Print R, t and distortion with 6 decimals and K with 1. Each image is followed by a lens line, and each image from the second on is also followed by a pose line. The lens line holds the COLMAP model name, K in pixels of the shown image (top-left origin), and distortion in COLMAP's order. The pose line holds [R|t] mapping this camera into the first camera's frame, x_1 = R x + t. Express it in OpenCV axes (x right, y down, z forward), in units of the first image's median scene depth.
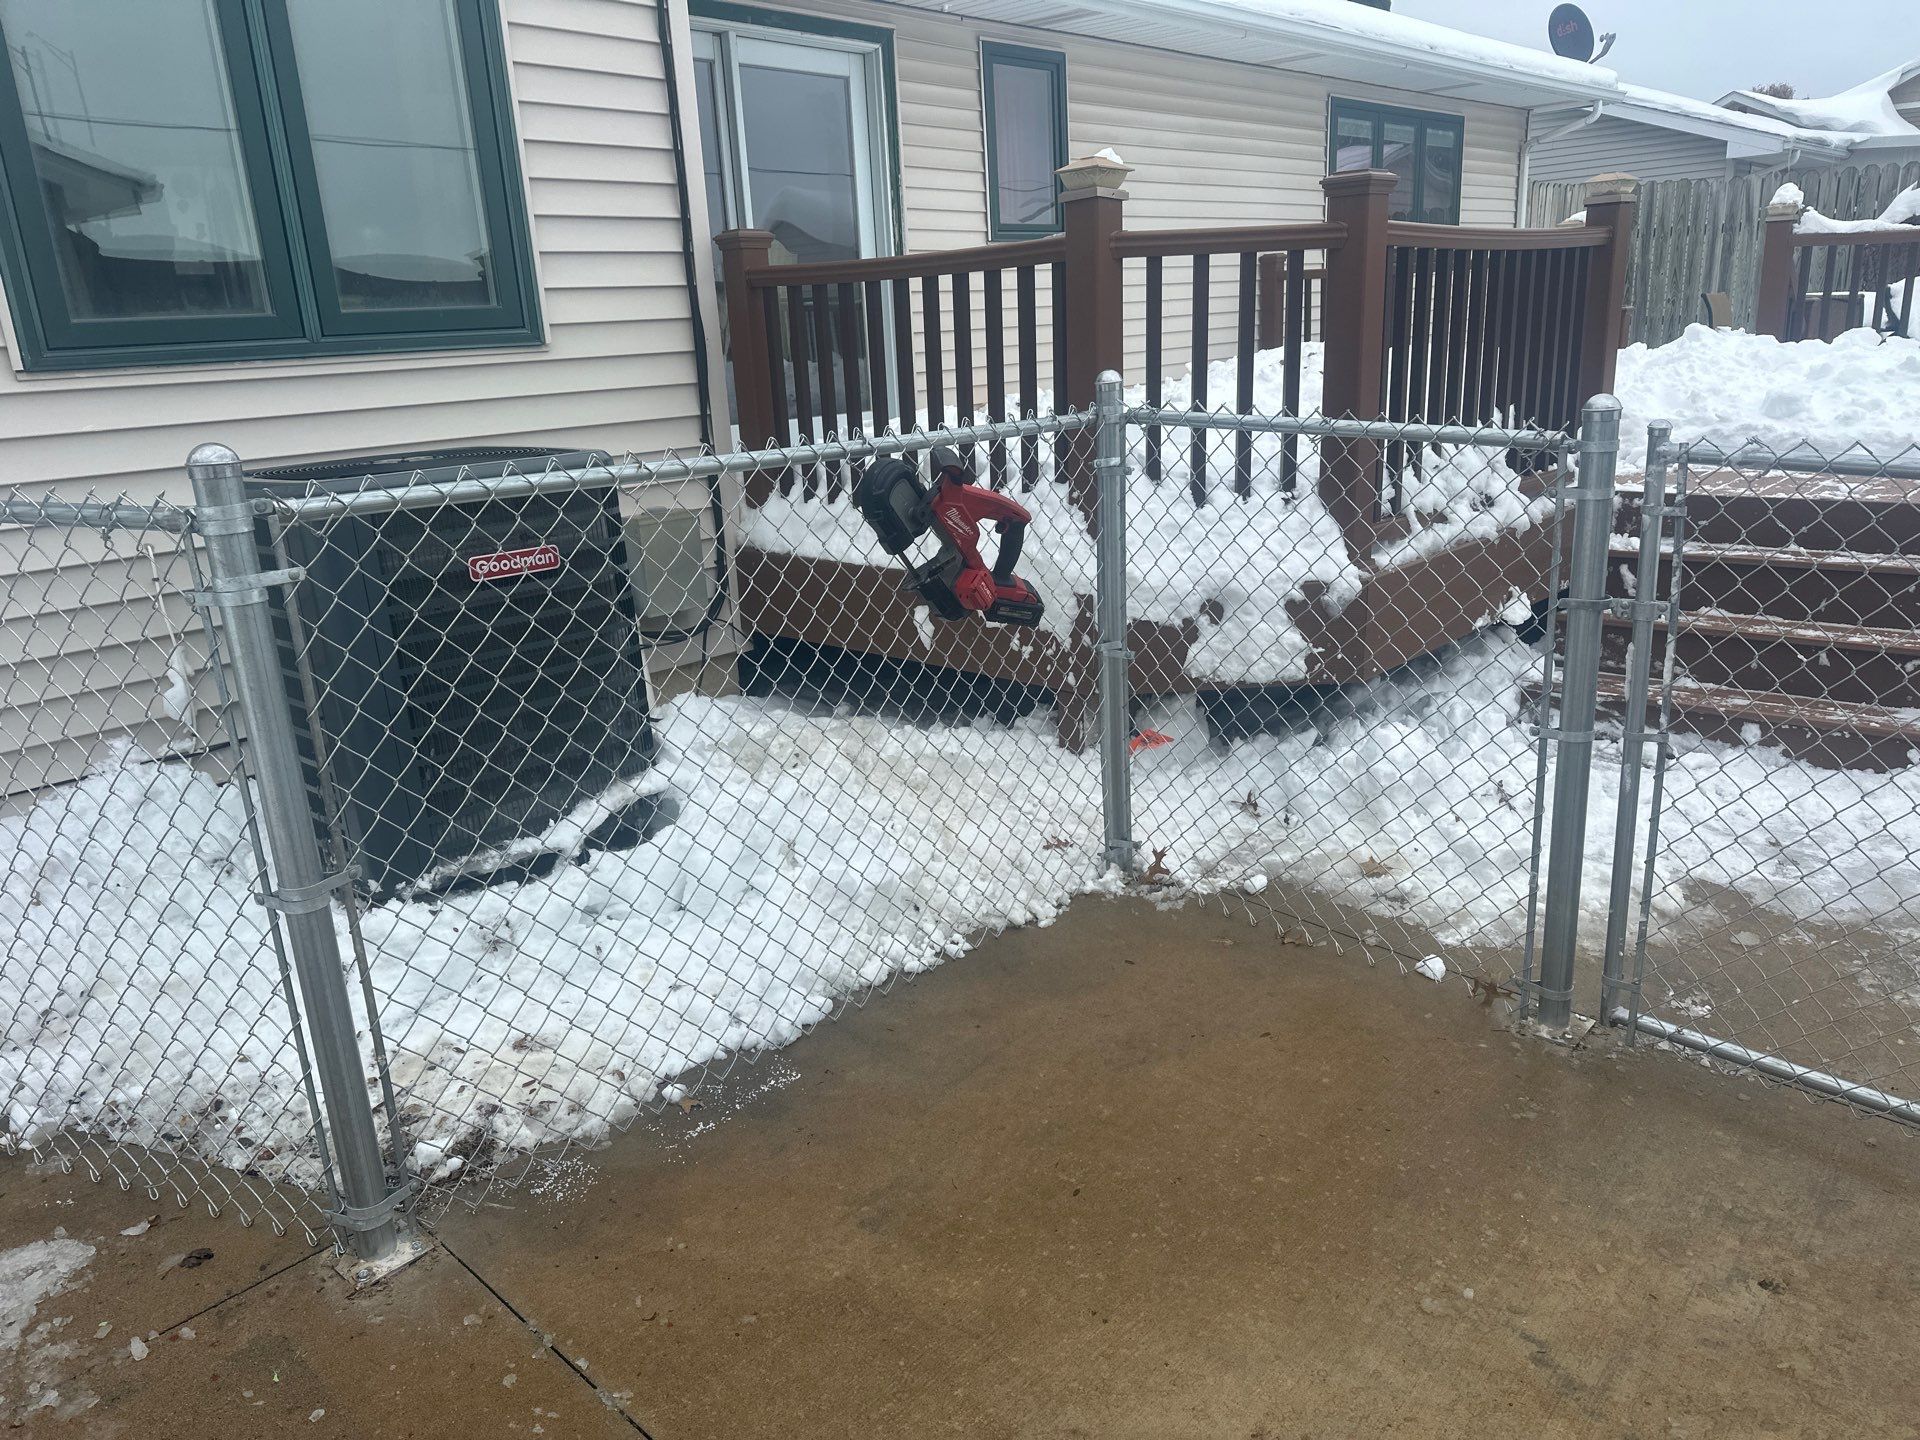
lens RADIAL K [[1335.0, 0, 951.3], [0, 1335.0, 717.5], [0, 0, 1]] dist [0.098756, -0.127331]
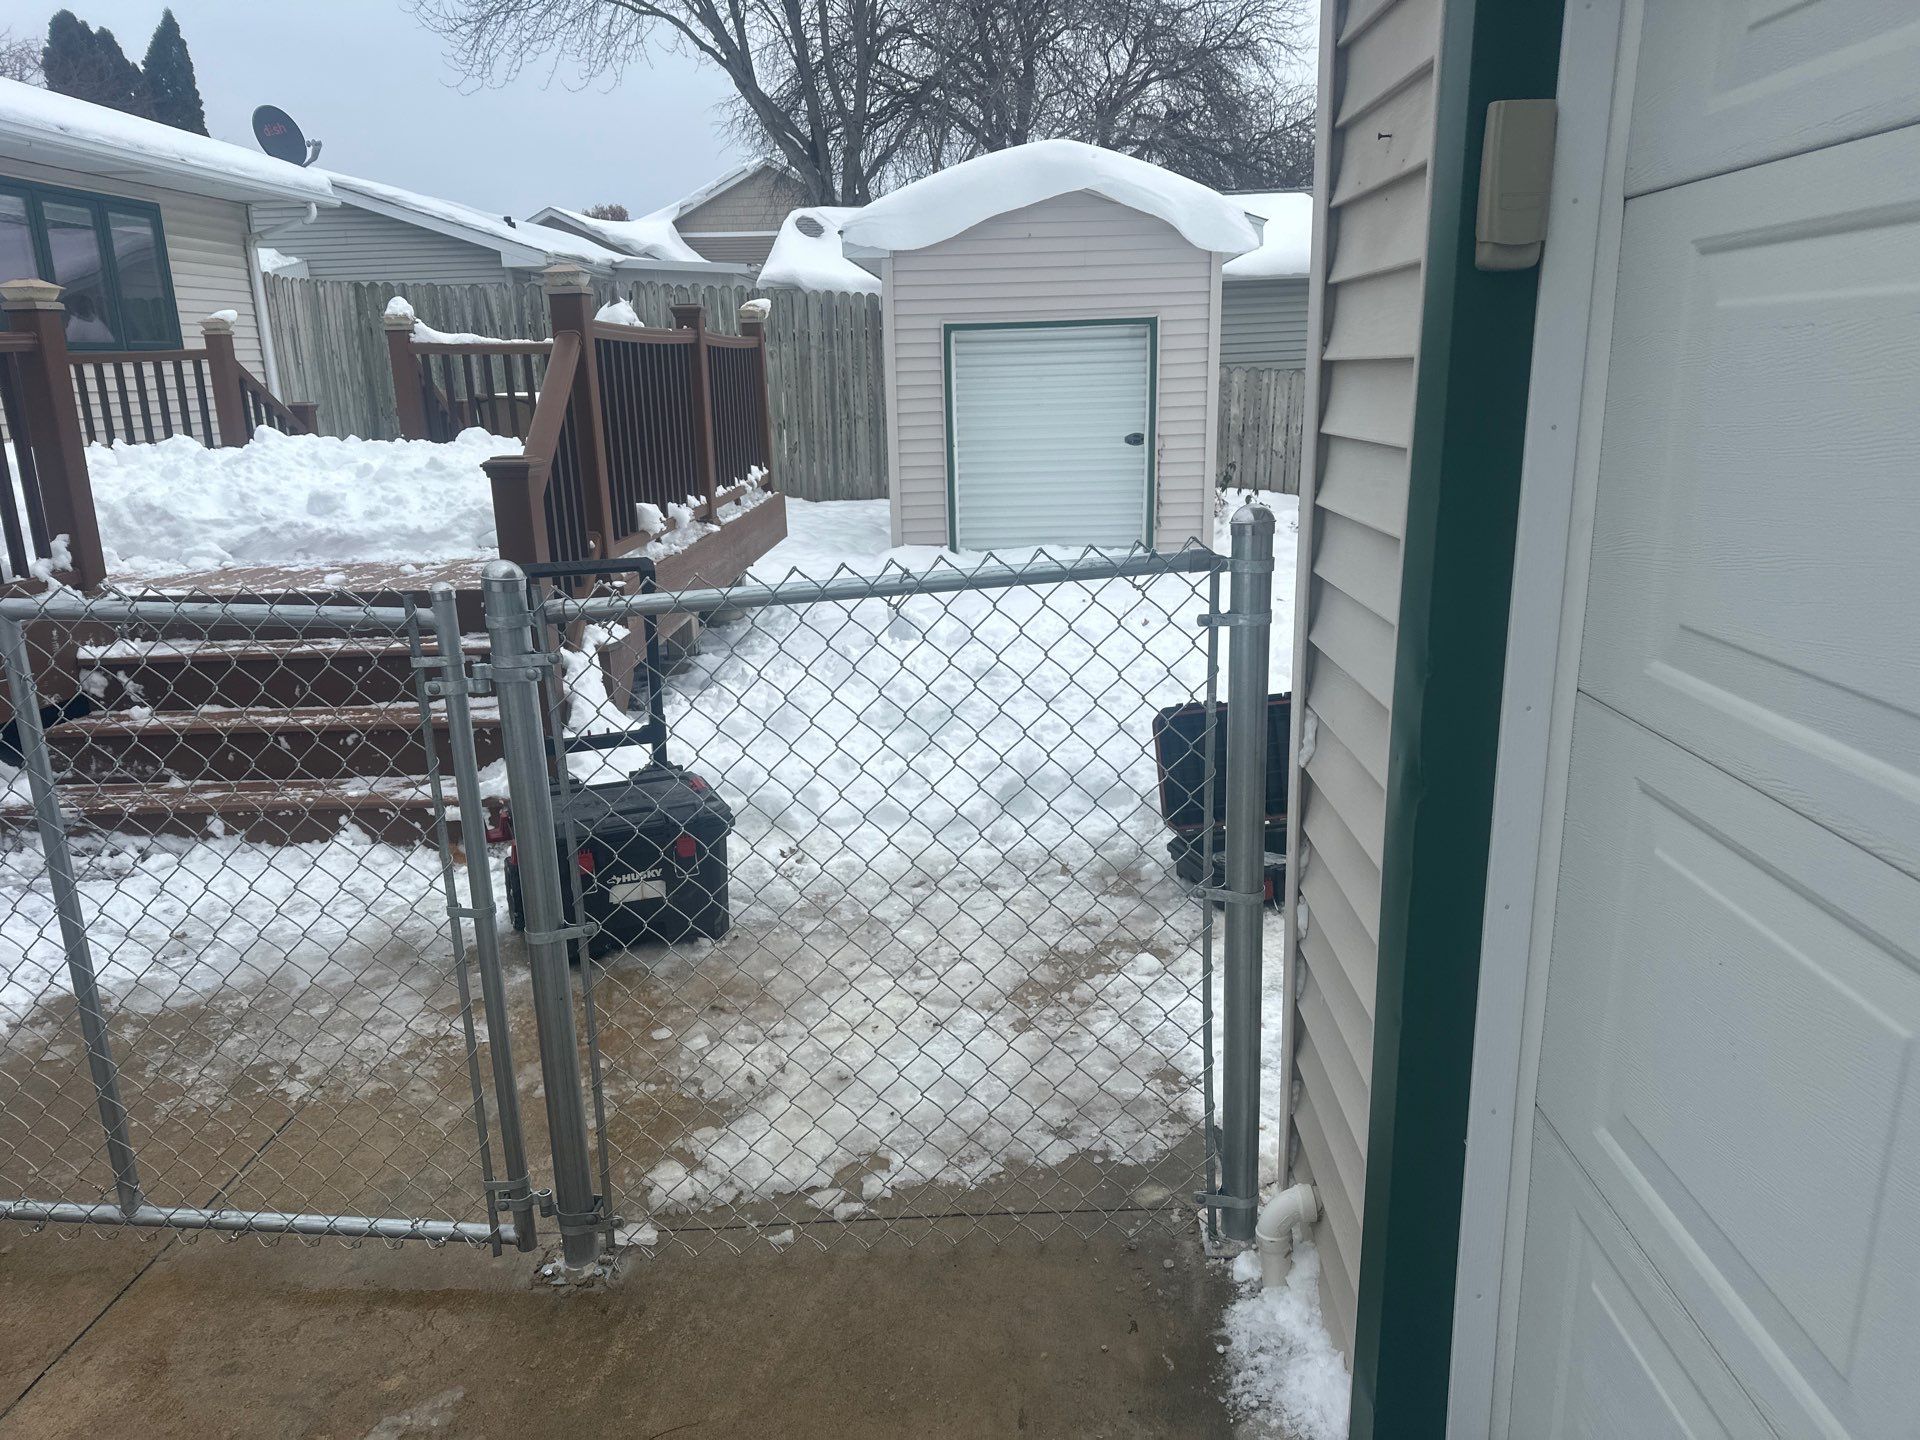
lens RADIAL K [[1335.0, 0, 951.3], [0, 1335.0, 717.5], [0, 0, 1]] dist [0.098756, -0.127331]
pose [[0.753202, -0.136838, 0.643399, 0.388555], [0.172963, 0.984904, 0.006988, 0.022506], [-0.634642, 0.106021, 0.765499, -0.168777]]
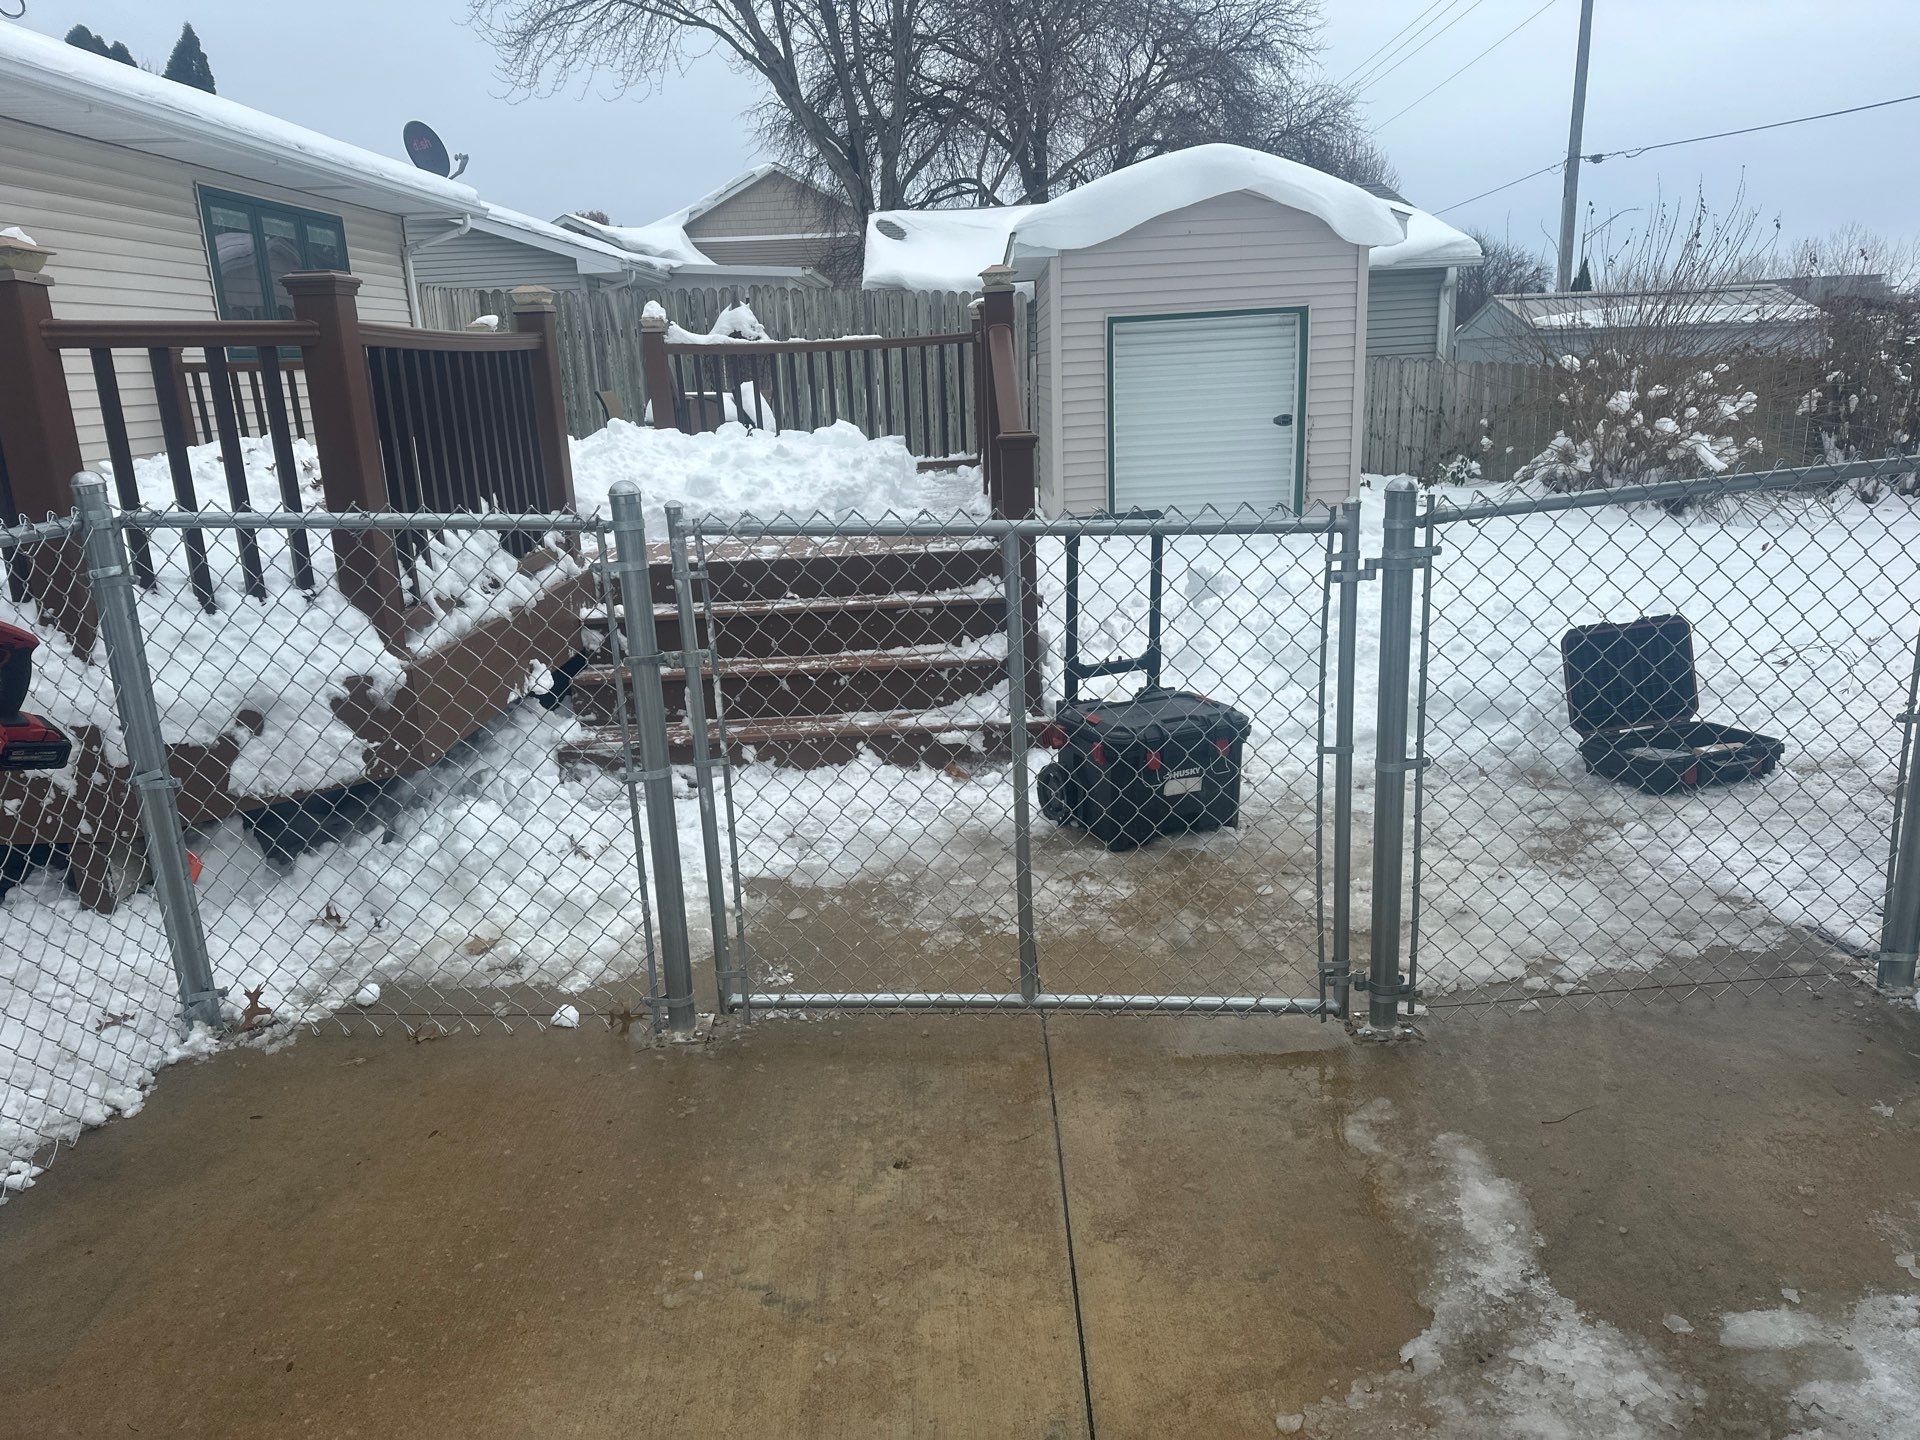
lens RADIAL K [[1335.0, 0, 951.3], [0, 1335.0, 717.5], [0, 0, 1]] dist [0.098756, -0.127331]
pose [[0.728913, -0.156921, 0.666379, -0.074255], [0.199628, 0.979794, 0.012363, 0.001744], [-0.654854, 0.124016, 0.745510, -0.010917]]
